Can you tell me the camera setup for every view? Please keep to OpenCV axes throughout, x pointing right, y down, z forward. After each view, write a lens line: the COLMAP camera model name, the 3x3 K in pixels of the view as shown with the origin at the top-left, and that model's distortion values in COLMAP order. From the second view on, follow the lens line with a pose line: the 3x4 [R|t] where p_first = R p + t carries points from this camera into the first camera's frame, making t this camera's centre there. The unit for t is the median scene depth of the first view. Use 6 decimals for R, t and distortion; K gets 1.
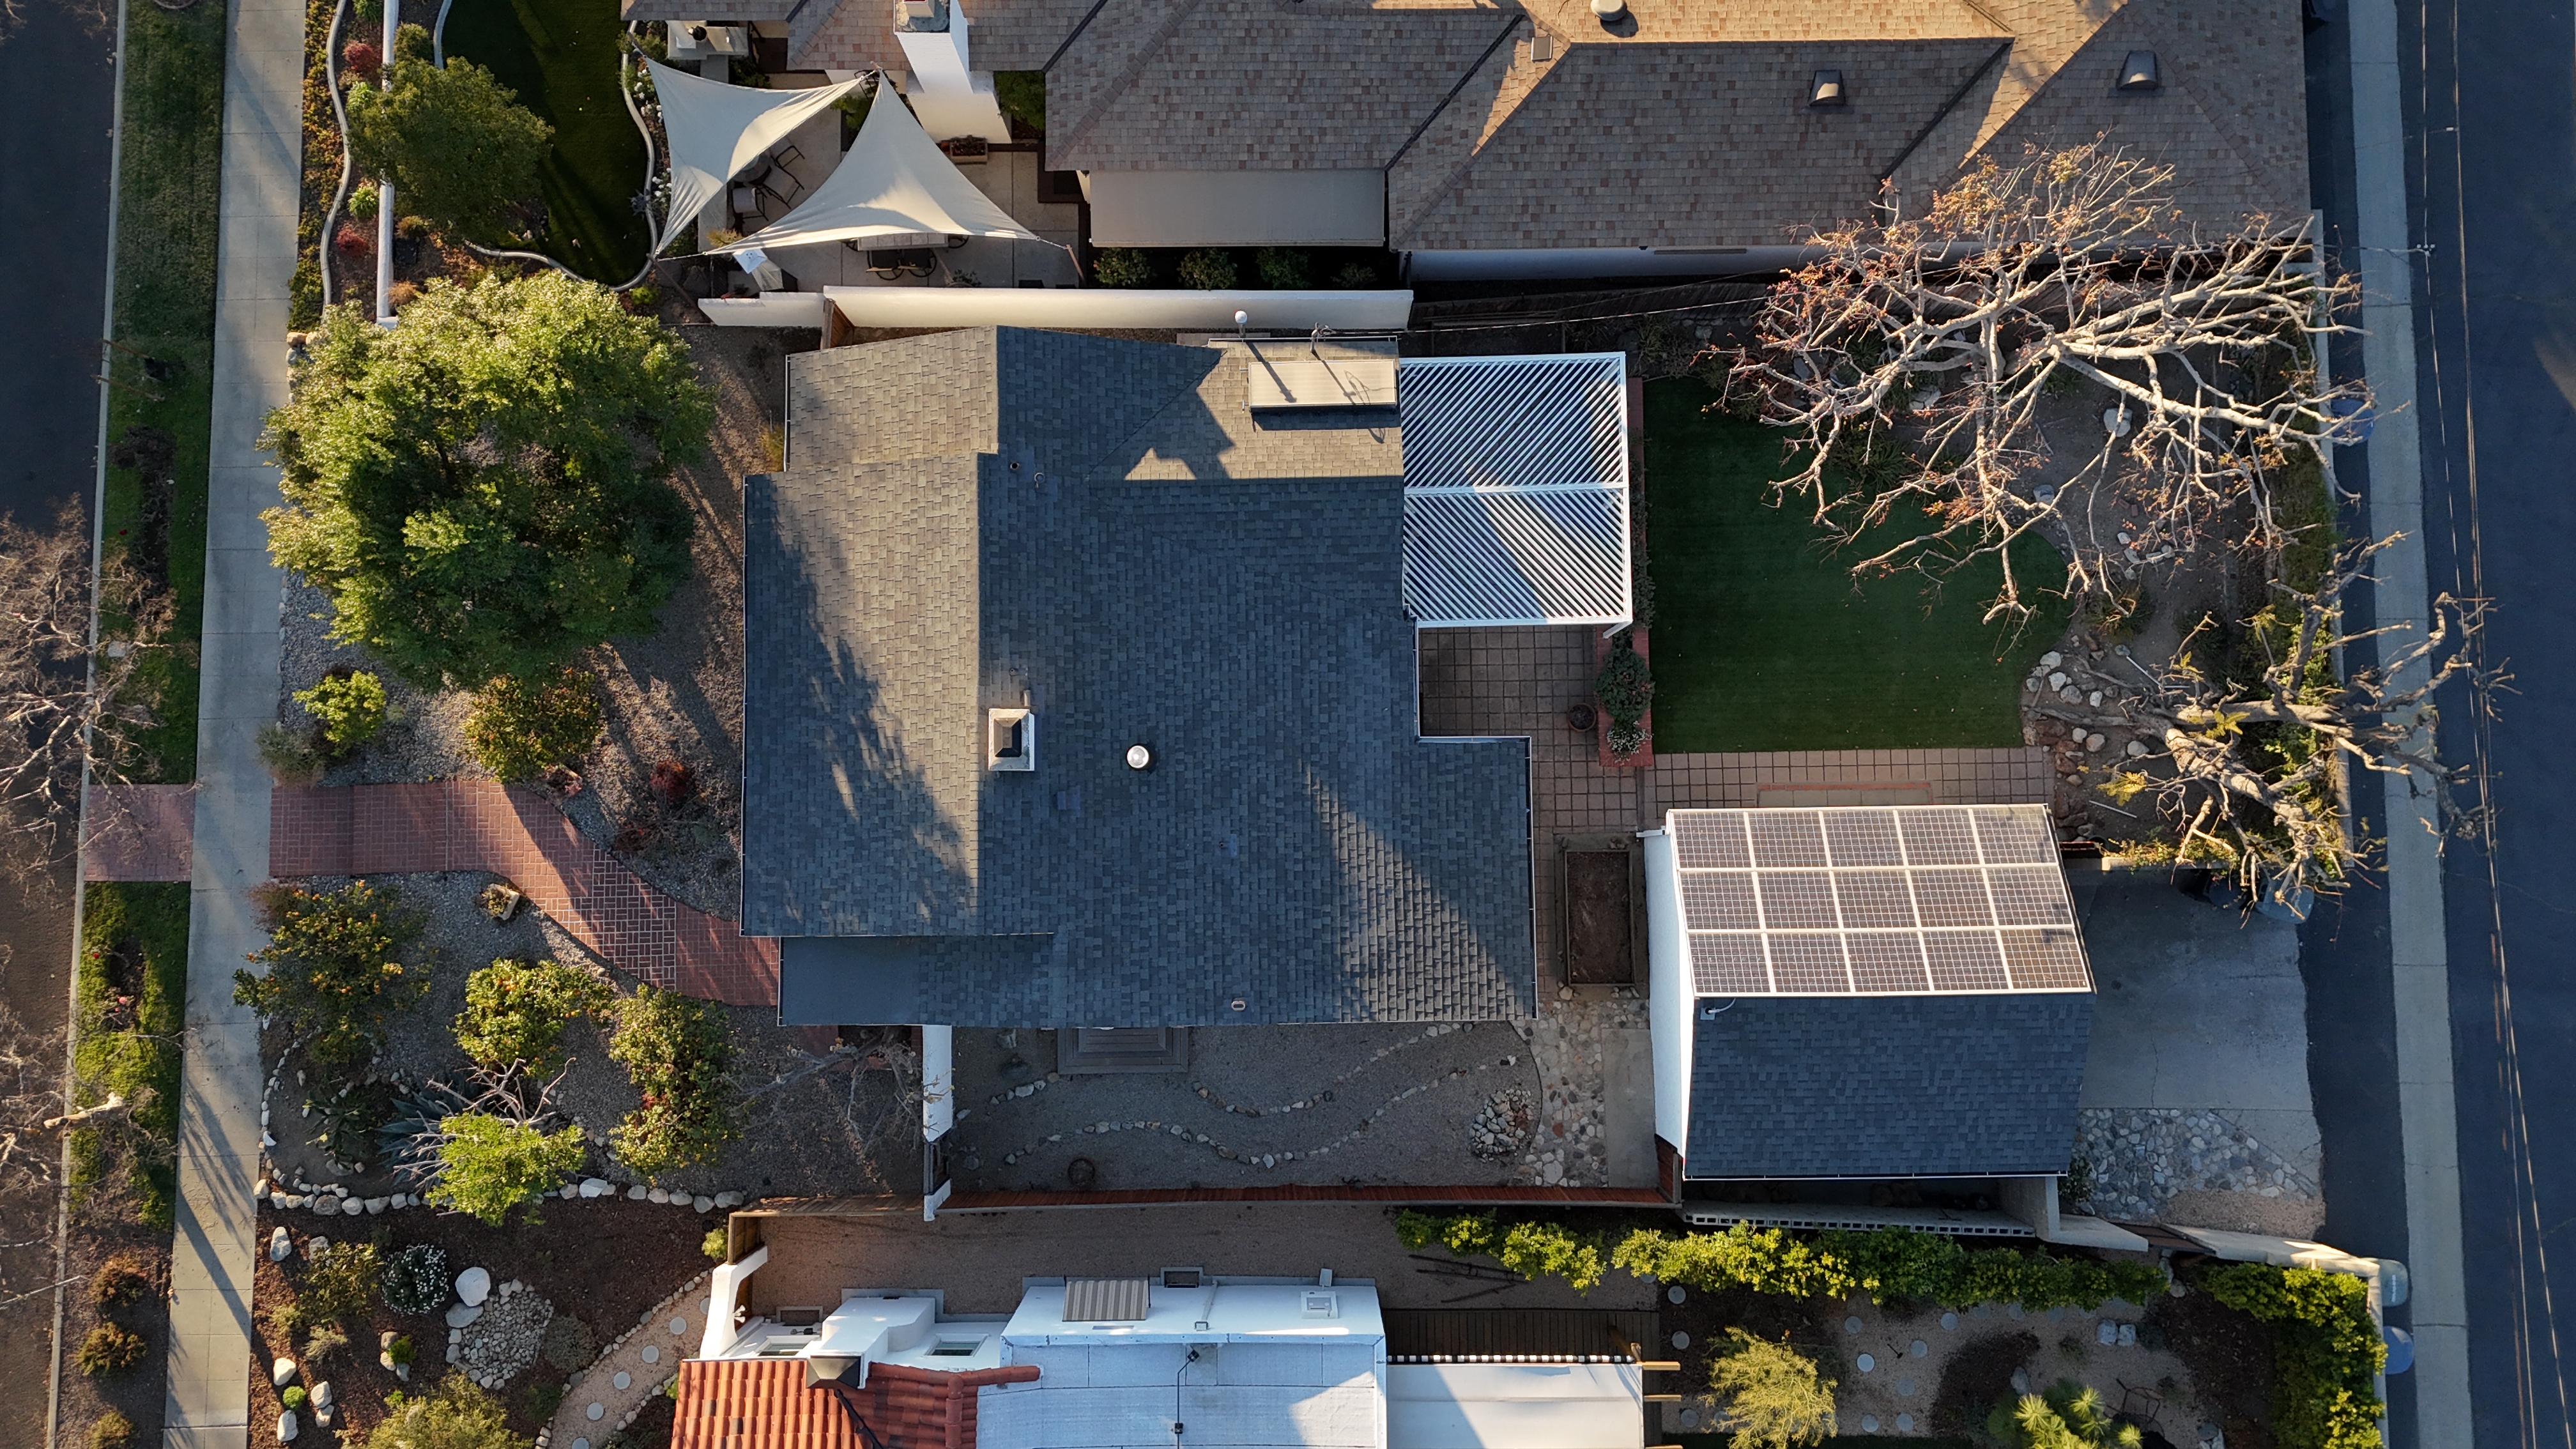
lens RADIAL K [[1867.8, 0, 1272.5], [0, 1867.8, 717.7], [0, 0, 1]] dist [0.081752, -0.079328]
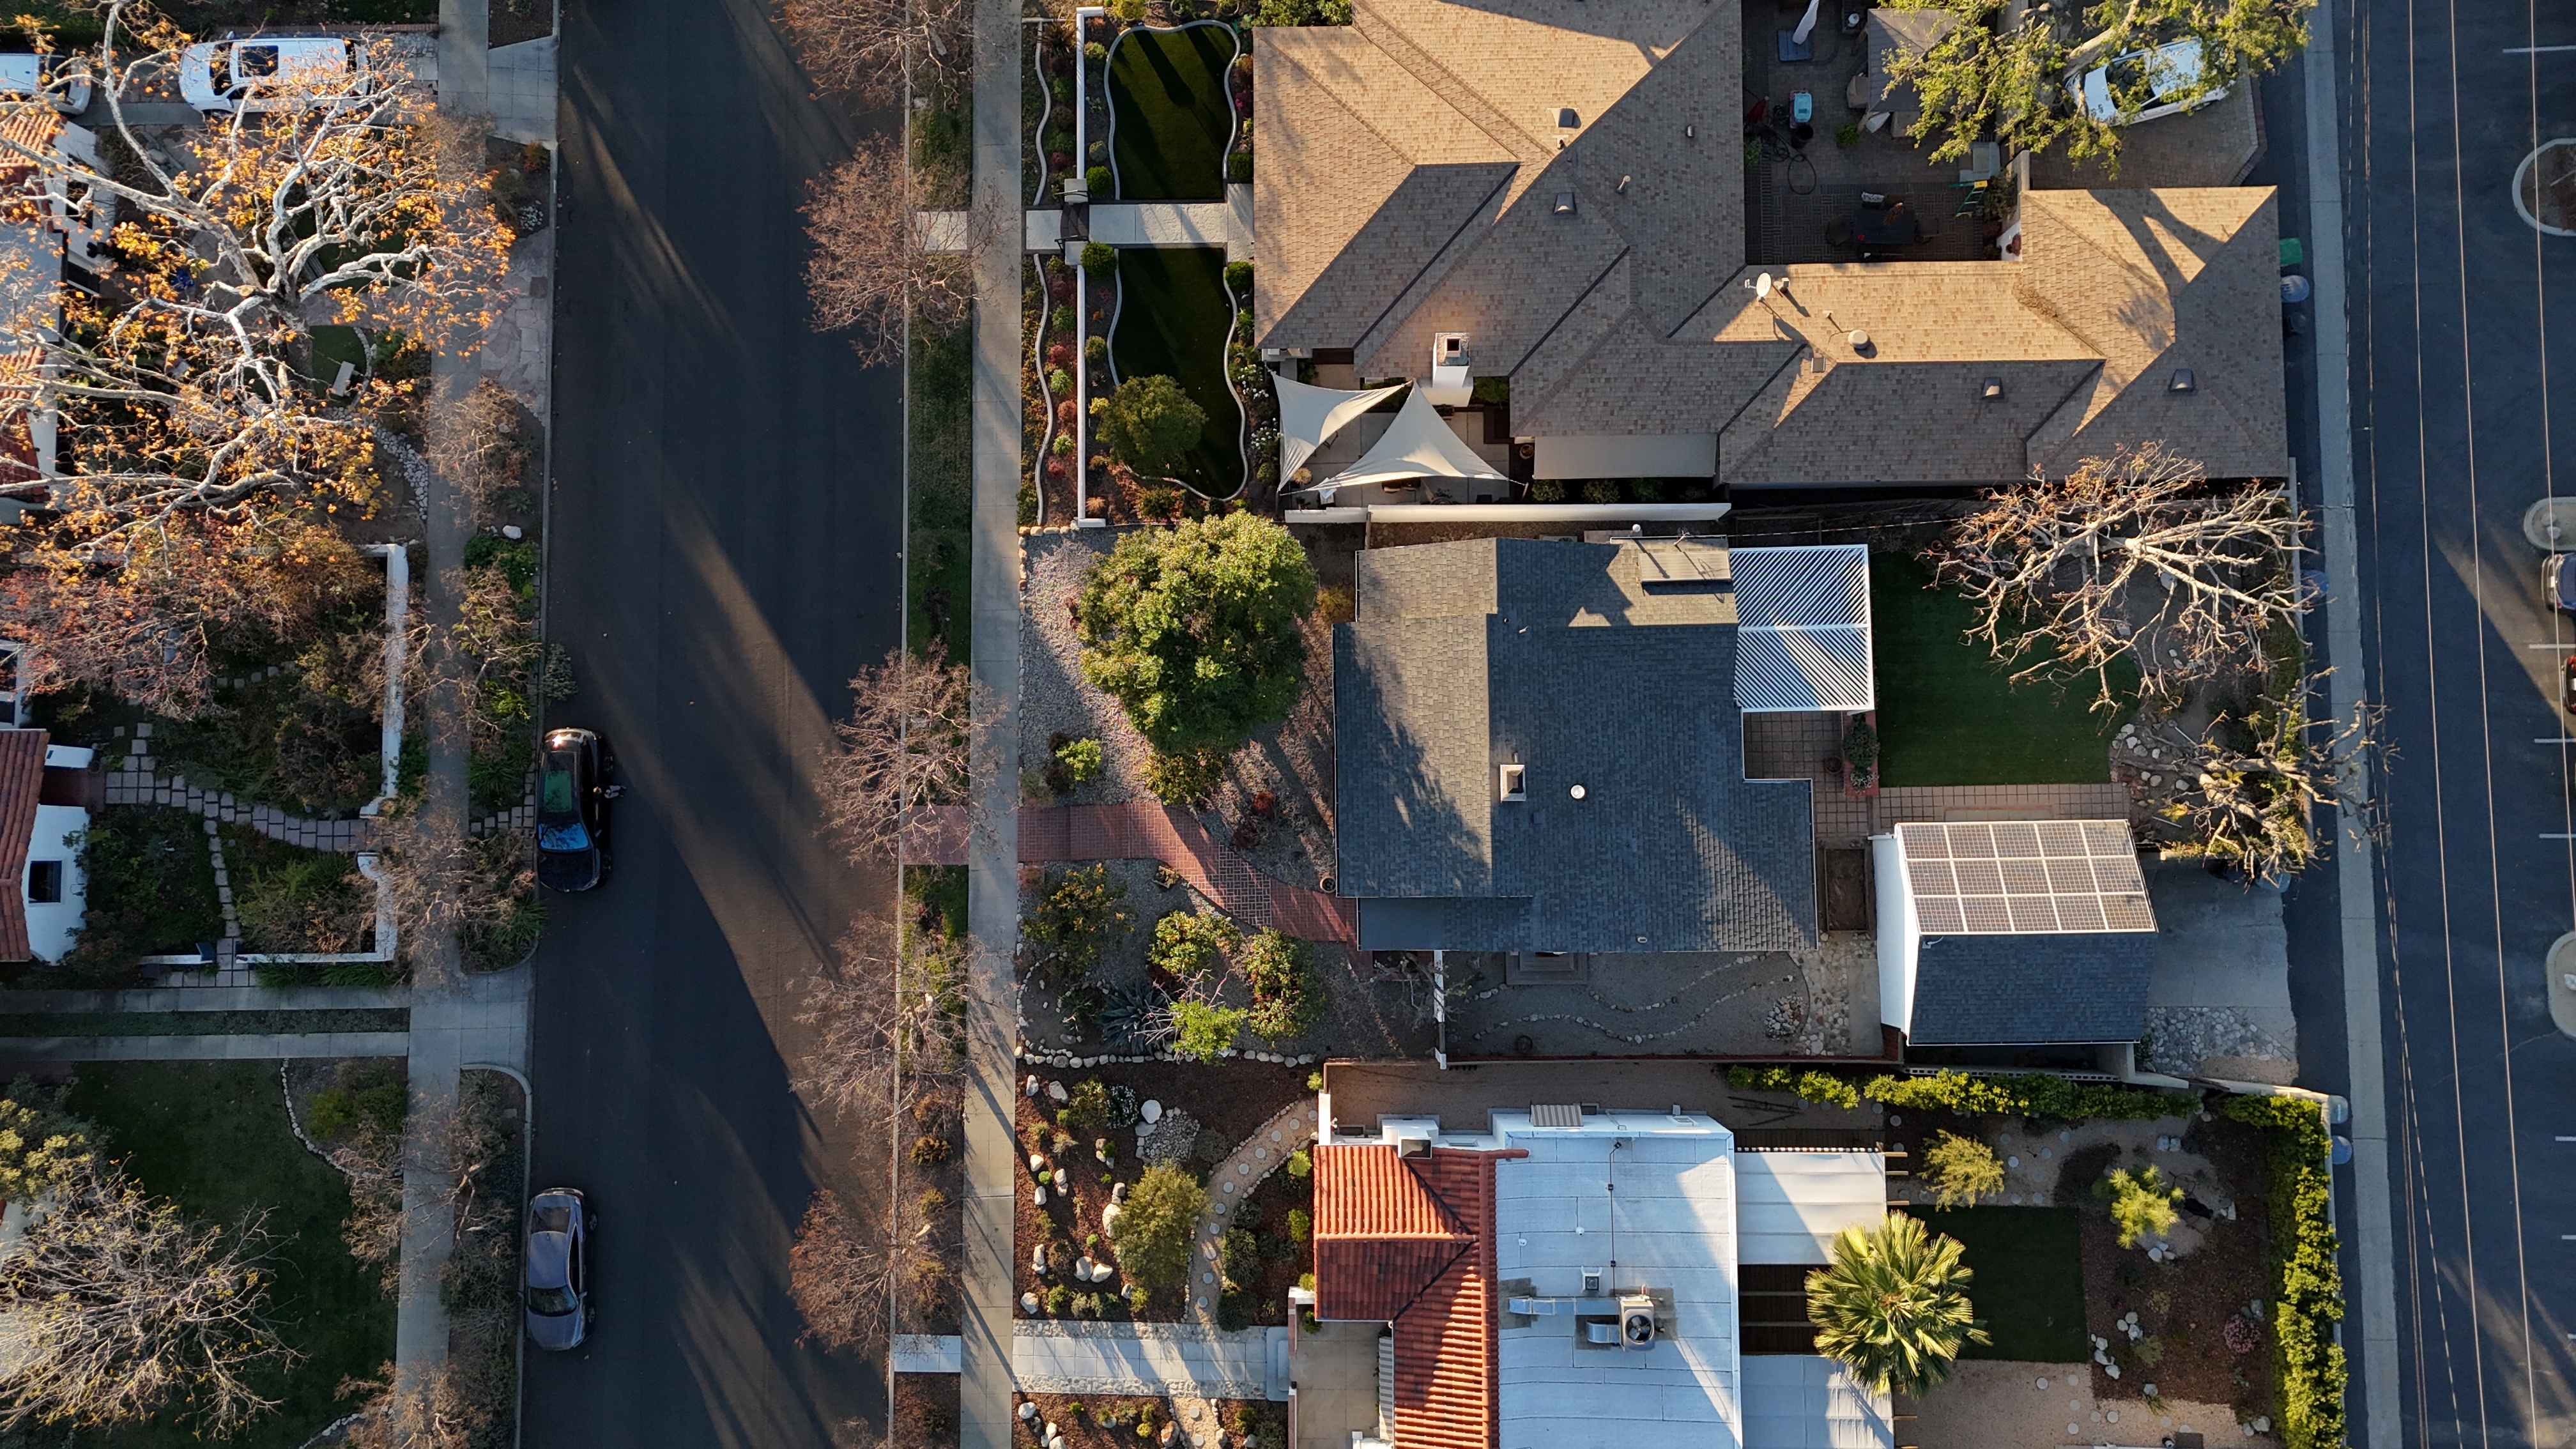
lens RADIAL K [[1867.8, 0, 1267.4], [0, 1867.8, 717.8], [0, 0, 1]] dist [0.081752, -0.079328]
pose [[0.999851, -0.001897, -0.017185, -0.310469], [0.001969, 0.999989, 0.004185, -0.051350], [0.017177, -0.004219, 0.999844, -0.661502]]
